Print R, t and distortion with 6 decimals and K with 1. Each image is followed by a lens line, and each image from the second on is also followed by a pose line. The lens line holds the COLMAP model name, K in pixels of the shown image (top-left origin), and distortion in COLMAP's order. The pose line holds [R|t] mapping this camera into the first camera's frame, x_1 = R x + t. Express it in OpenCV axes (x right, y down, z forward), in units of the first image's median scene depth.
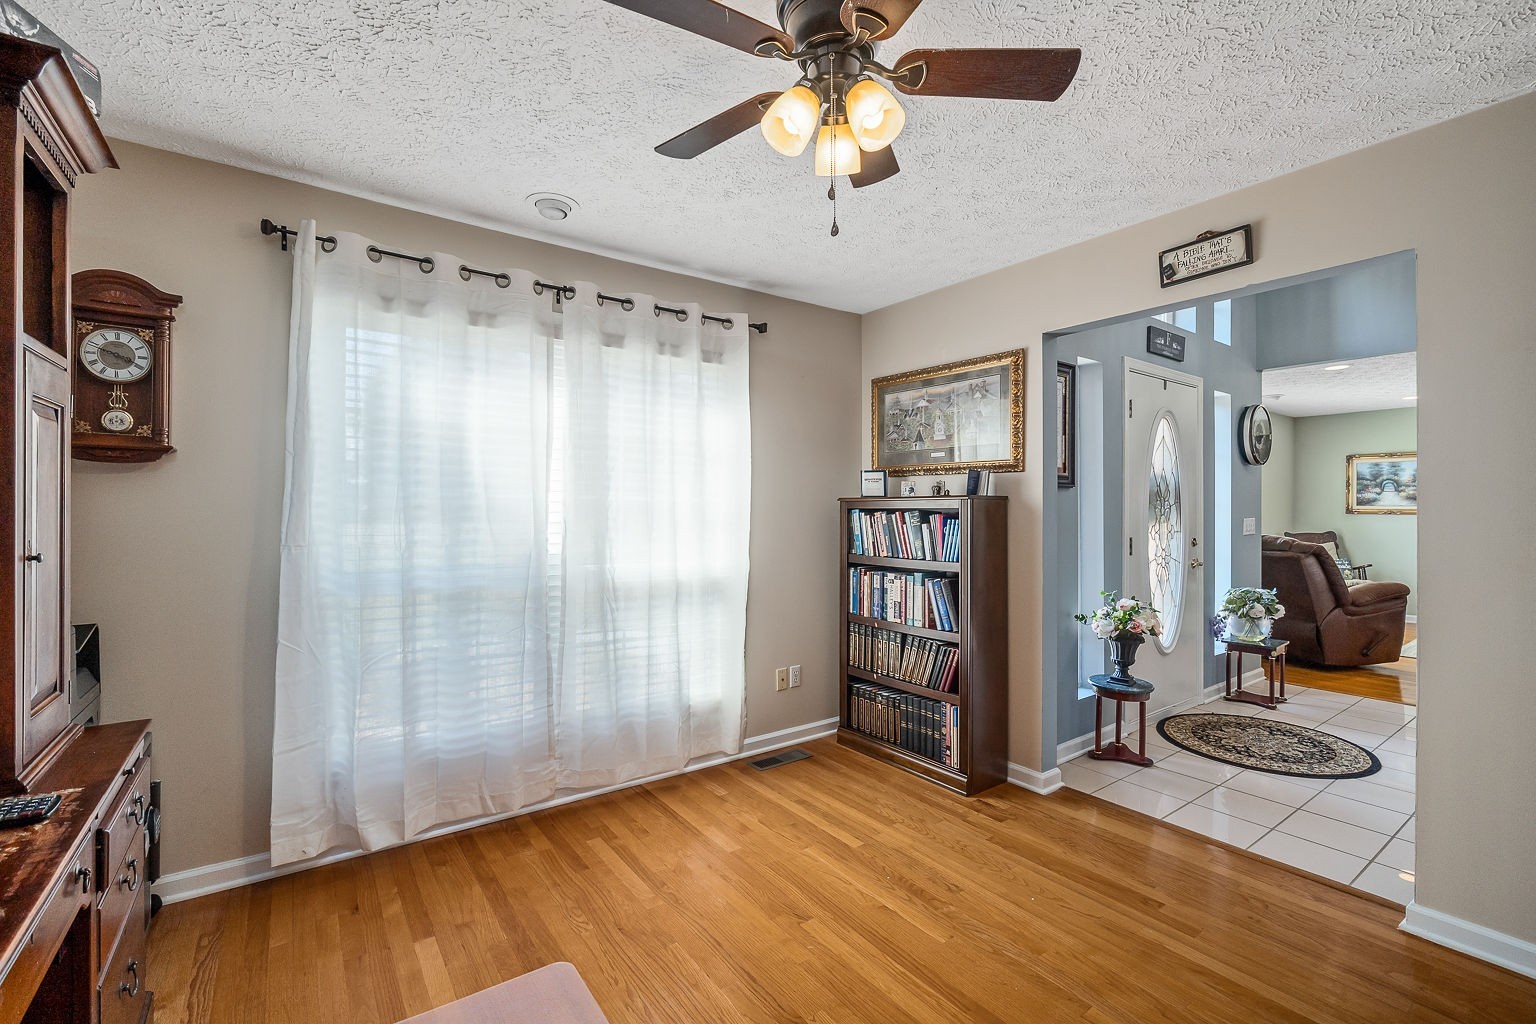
lens RADIAL K [[670.2, 0, 768.0], [0, 670.2, 512.0], [0, 0, 1]] dist [-0.001534, -0.000336]
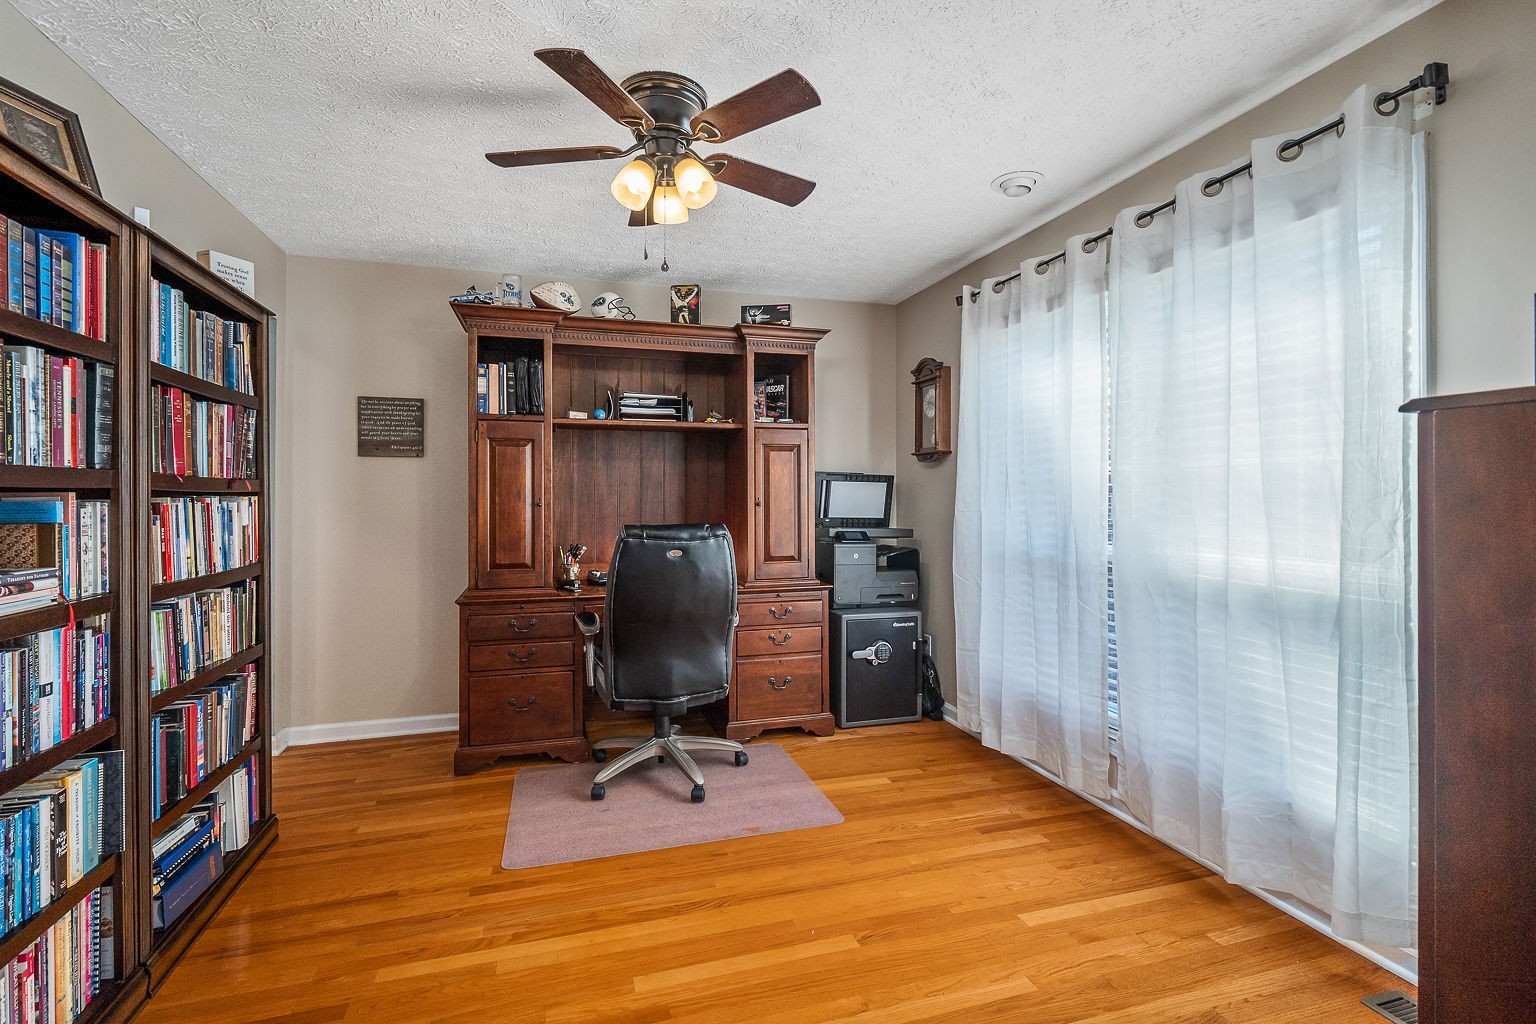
lens RADIAL K [[709.1, 0, 772.5], [0, 709.1, 494.4], [0, 0, 1]] dist [0.001639, 0.000122]
pose [[-0.319351, -0.011021, -0.947573, 0.801963], [-0.002586, 0.999939, -0.010759, 0.027737], [0.947633, -0.000985, -0.319359, 0.972388]]
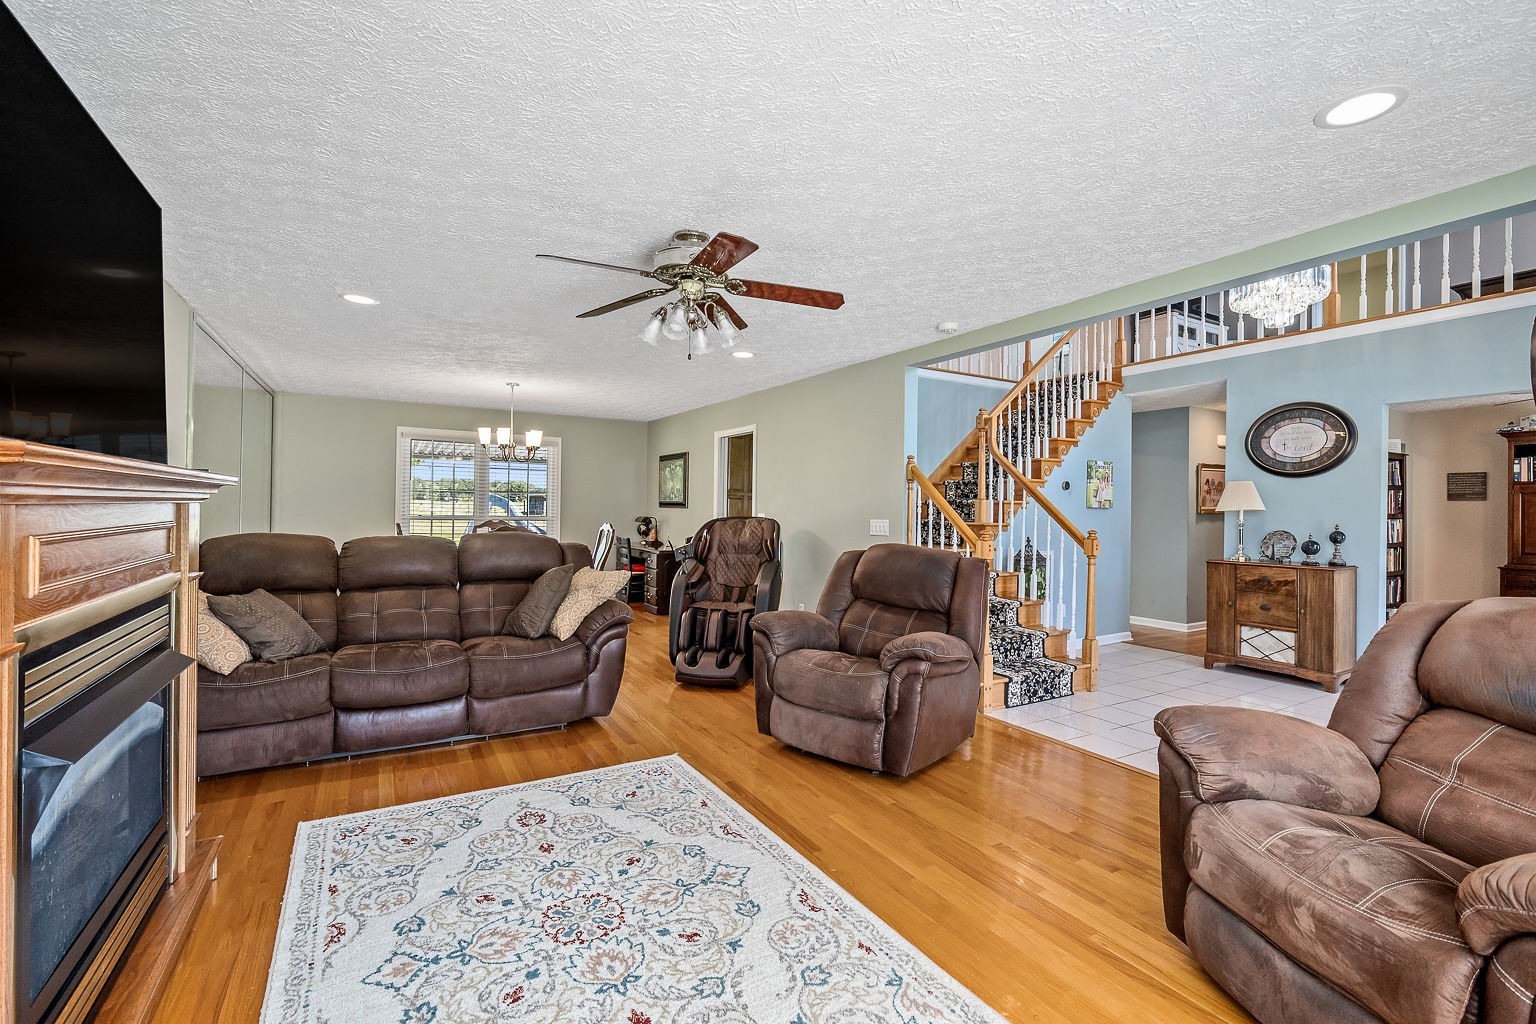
lens RADIAL K [[670.2, 0, 768.0], [0, 670.2, 512.0], [0, 0, 1]] dist [-0.001534, -0.000336]
pose [[-0.996033, -0.021275, 0.086400, 1.756465], [-0.021327, 0.999773, 0.000327, 0.039006], [-0.086387, -0.001517, -0.996260, 2.109497]]
